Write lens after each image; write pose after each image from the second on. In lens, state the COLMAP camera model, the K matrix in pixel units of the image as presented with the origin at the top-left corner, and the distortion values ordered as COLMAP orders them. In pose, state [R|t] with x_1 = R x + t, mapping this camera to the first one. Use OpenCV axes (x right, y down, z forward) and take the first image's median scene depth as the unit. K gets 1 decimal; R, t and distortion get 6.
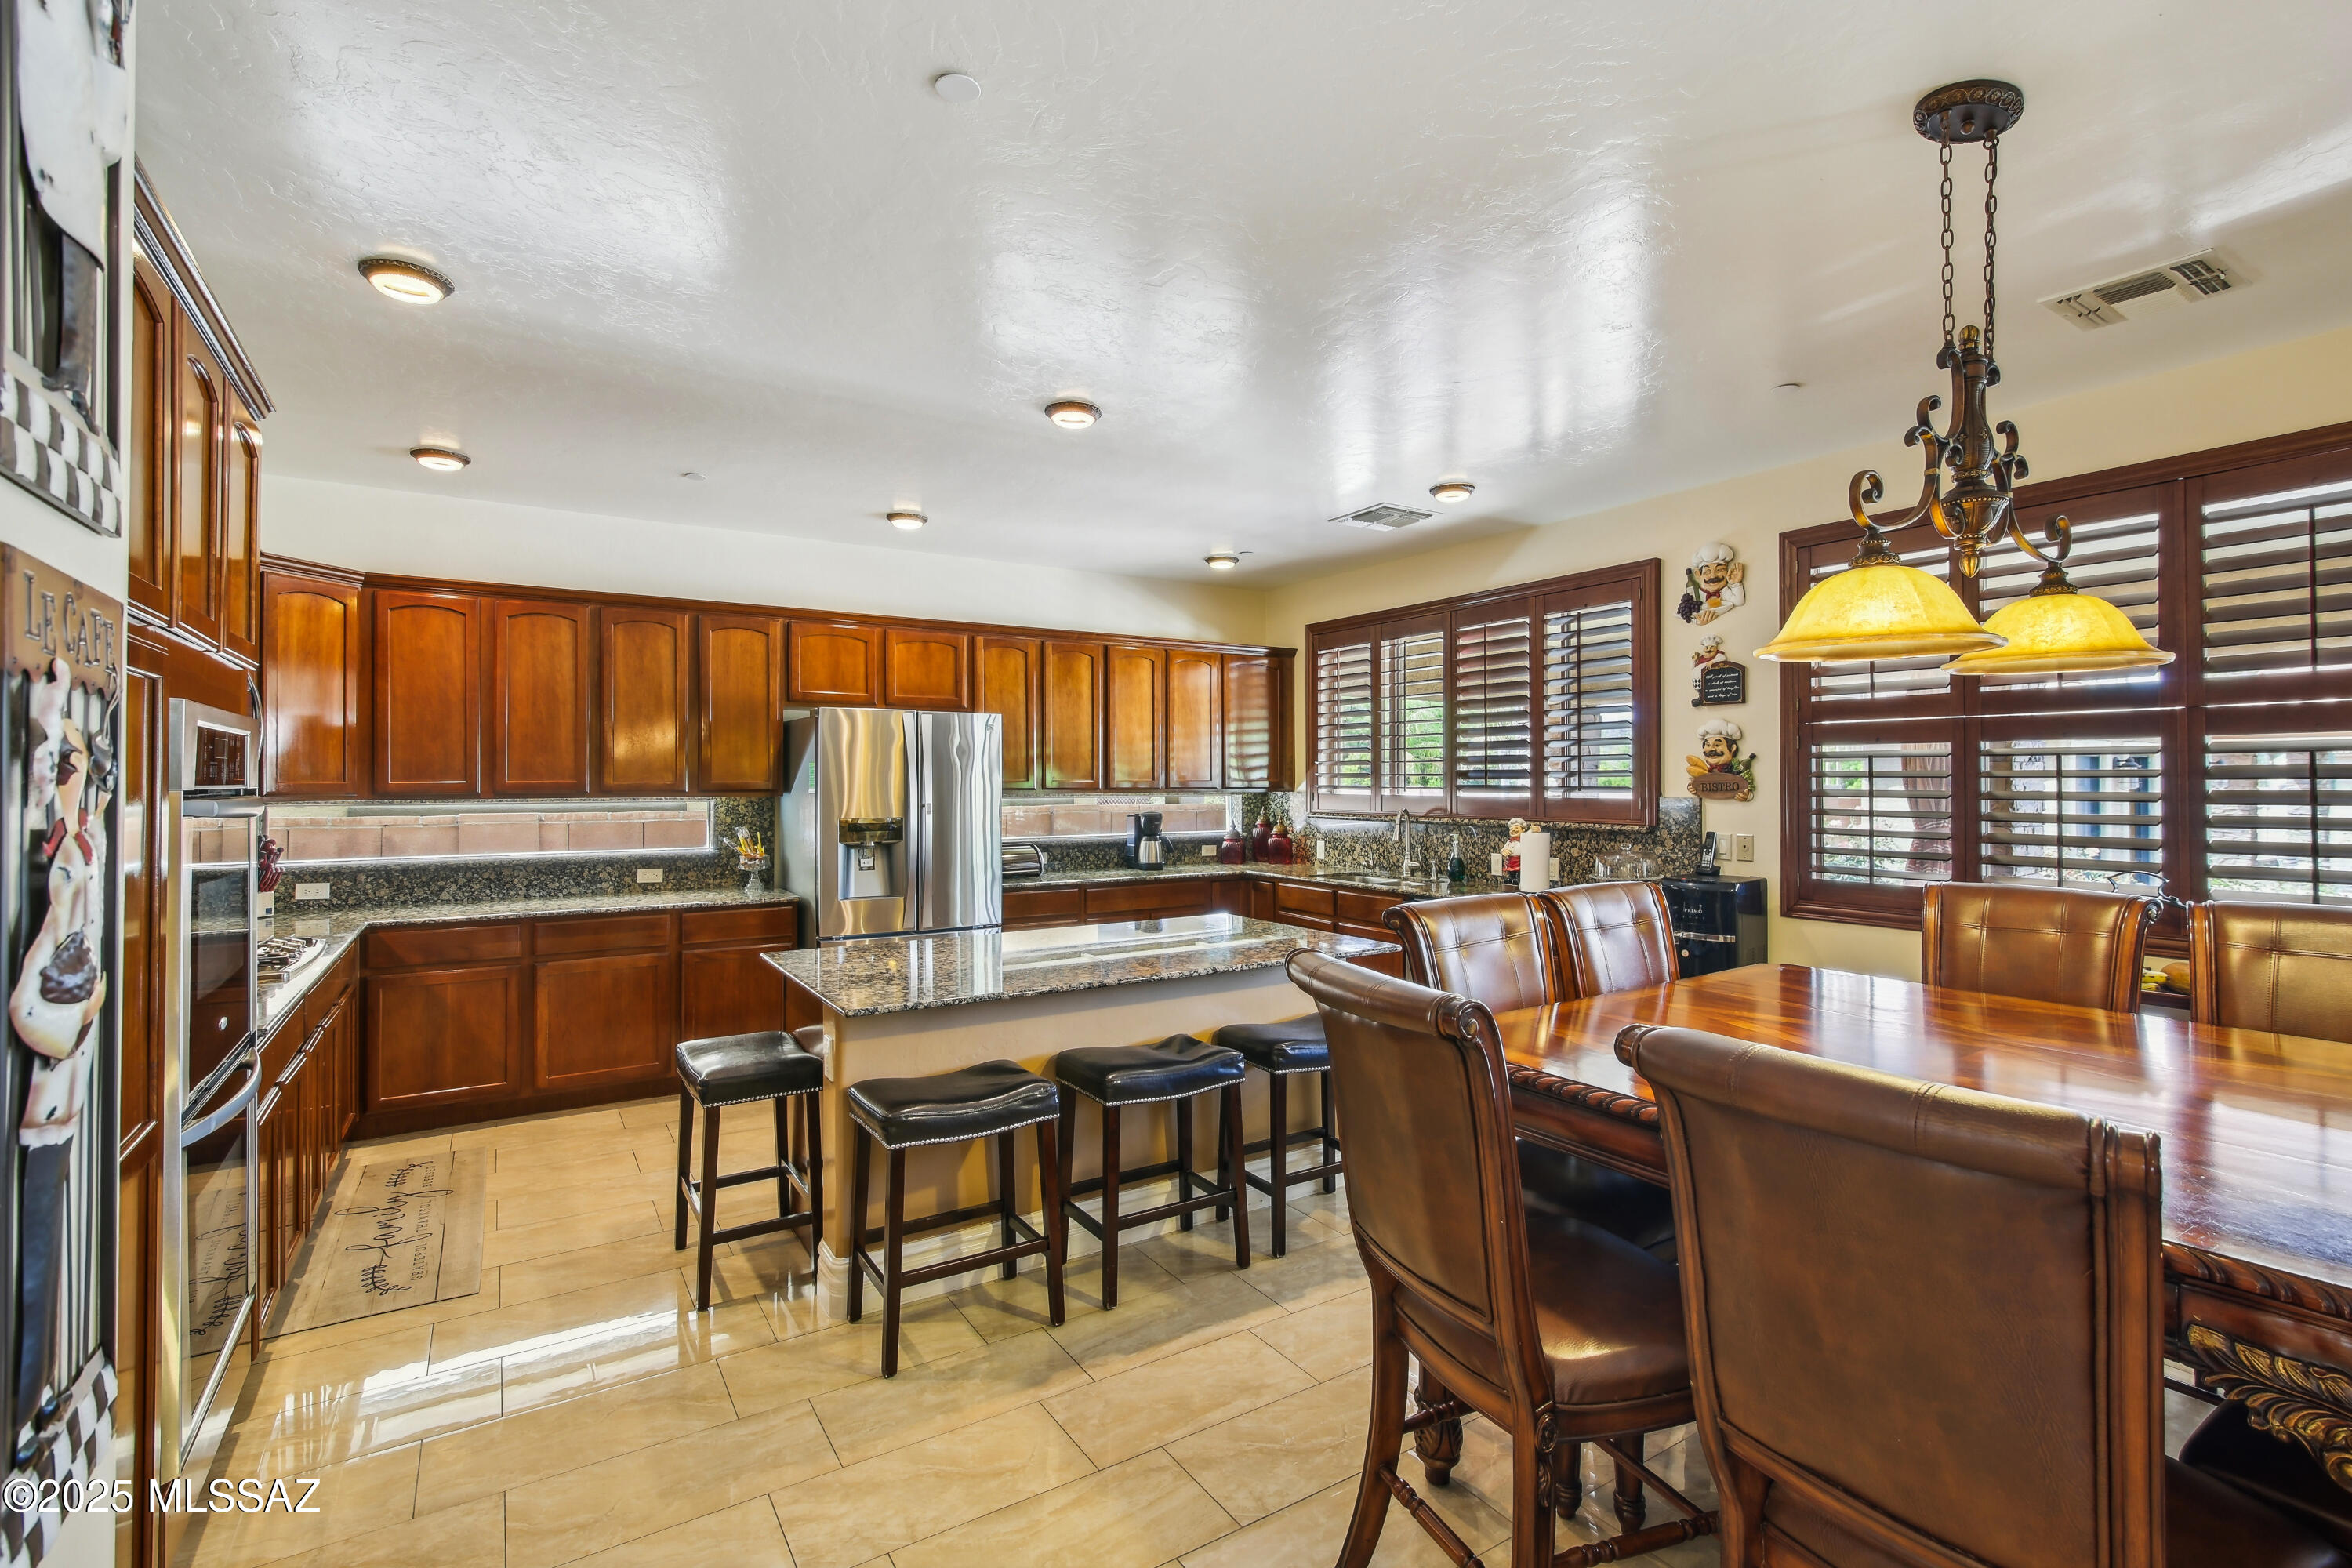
lens RADIAL K [[1071.8, 0, 1176.6], [0, 1071.8, 772.5], [0, 0, 1]] dist [0.003828, -0.000399]
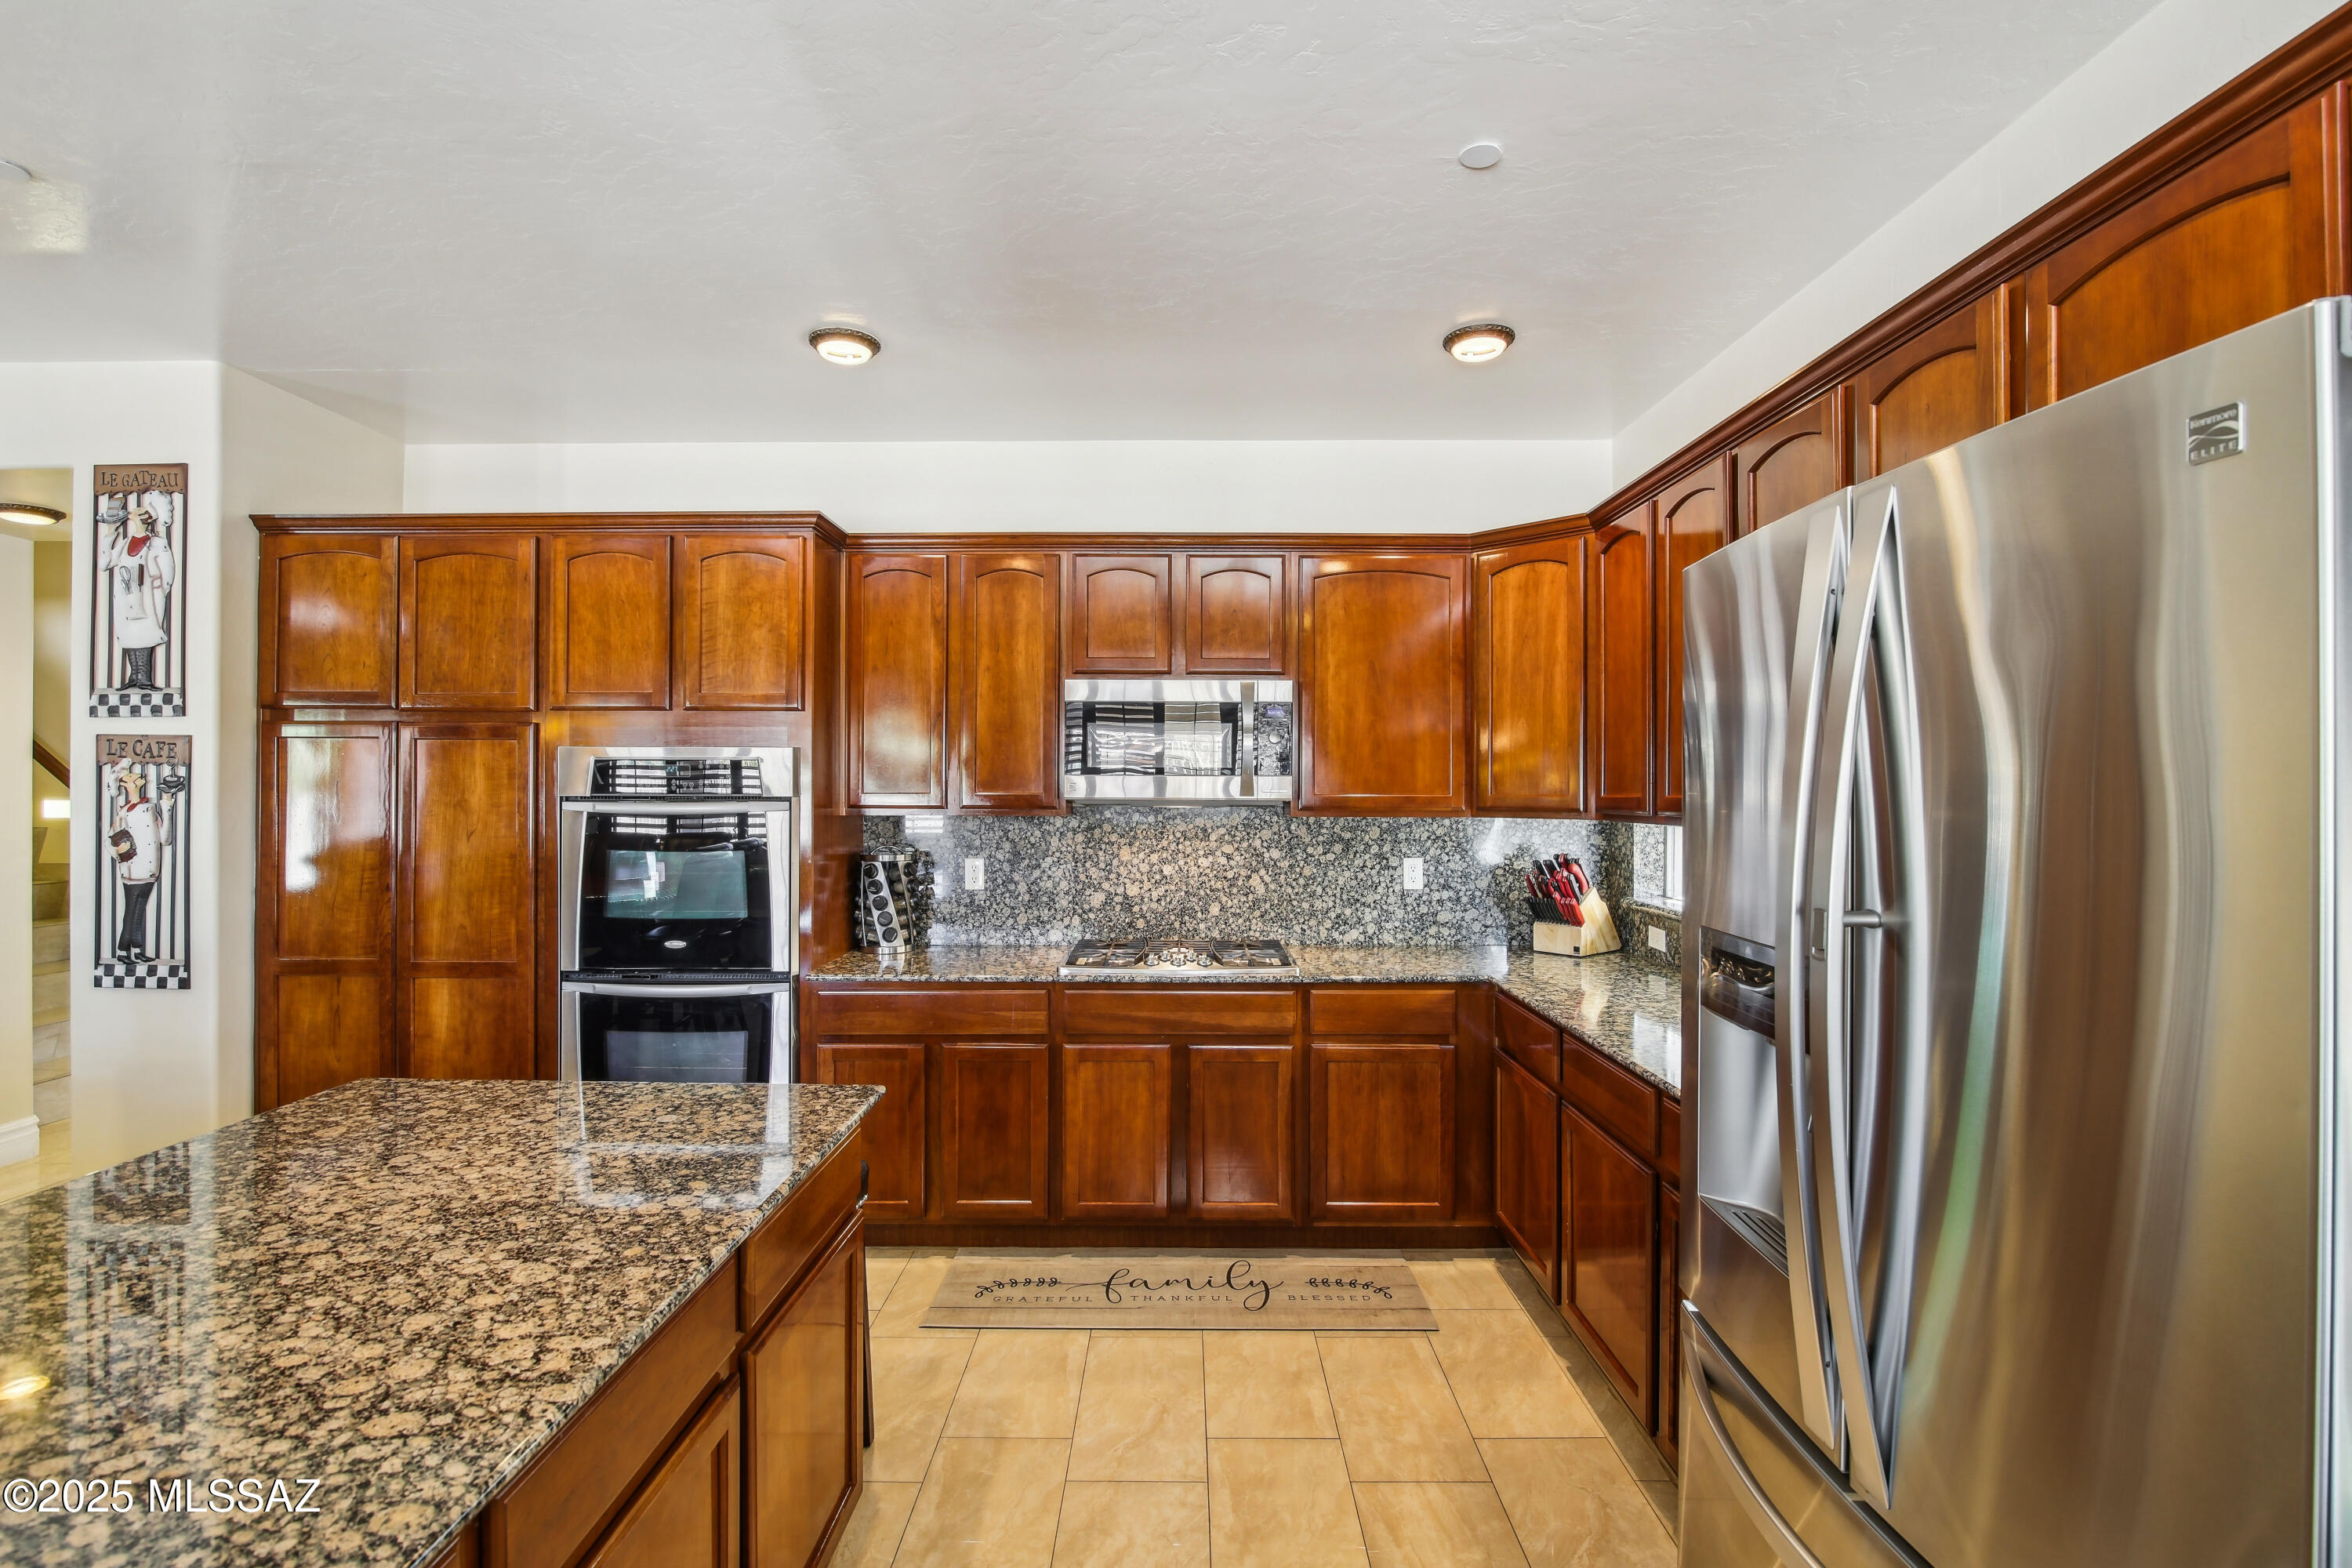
lens RADIAL K [[1071.8, 0, 1175.3], [0, 1071.8, 786.6], [0, 0, 1]] dist [0.003828, -0.000399]
pose [[-0.535731, 0.000034, -0.844389, 0.024346], [0.002829, 0.999994, -0.001754, 0.003431], [0.844384, -0.003328, -0.535728, 1.235052]]
